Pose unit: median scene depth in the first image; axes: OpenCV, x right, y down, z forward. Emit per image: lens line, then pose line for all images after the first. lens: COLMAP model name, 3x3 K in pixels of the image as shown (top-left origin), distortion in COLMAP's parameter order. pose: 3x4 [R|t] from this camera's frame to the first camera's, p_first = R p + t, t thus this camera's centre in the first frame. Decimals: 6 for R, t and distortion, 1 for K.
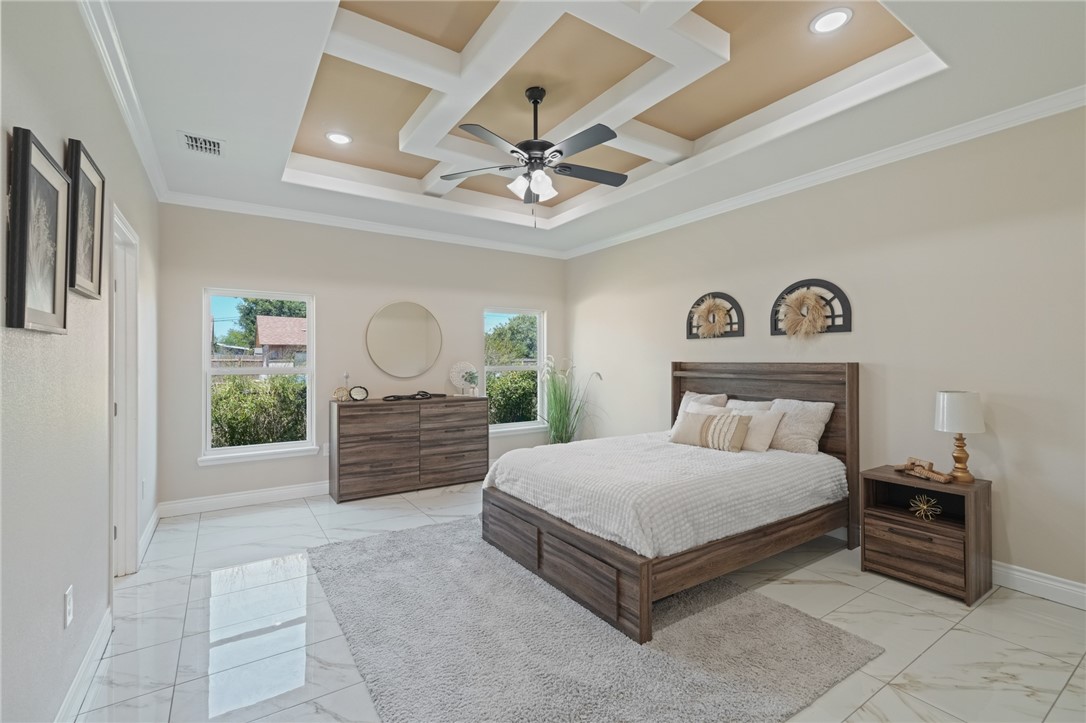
lens RADIAL K [[481.2, 0, 540.8], [0, 481.2, 358.5], [0, 0, 1]] dist [0.000672, 0.000408]
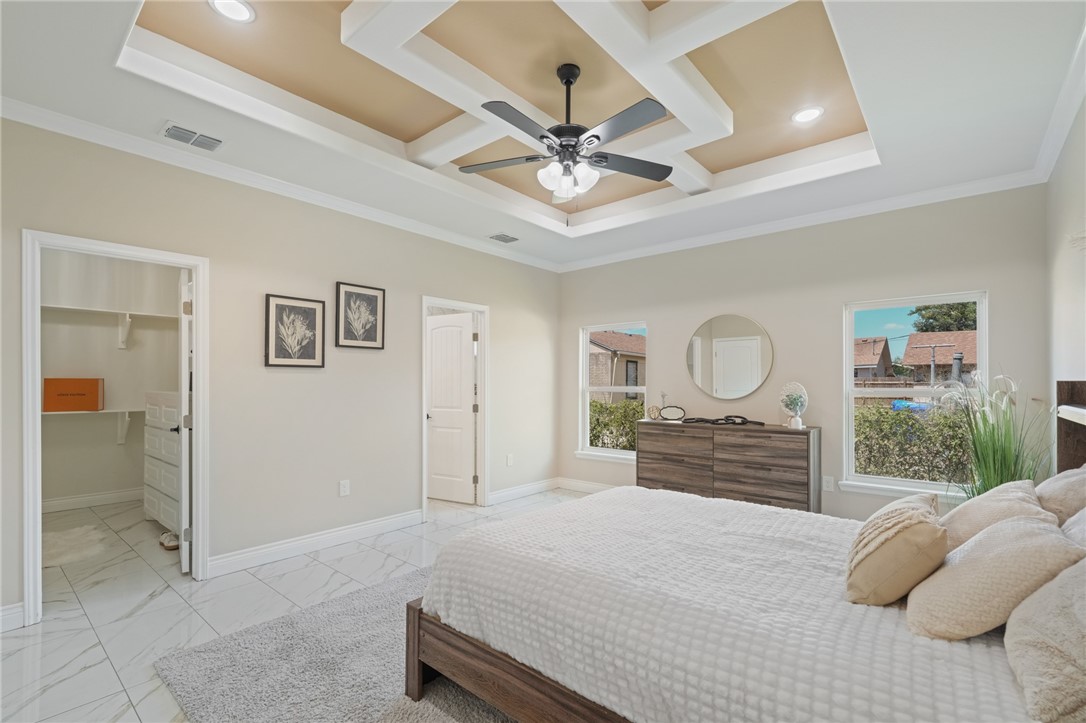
lens RADIAL K [[481.2, 0, 538.9], [0, 481.2, 380.5], [0, 0, 1]] dist [0.000672, 0.000408]
pose [[0.281789, -0.003137, -0.959471, 0.509051], [0.002092, 0.999994, -0.002655, 0.006076], [0.959474, -0.001259, 0.281794, 0.441317]]
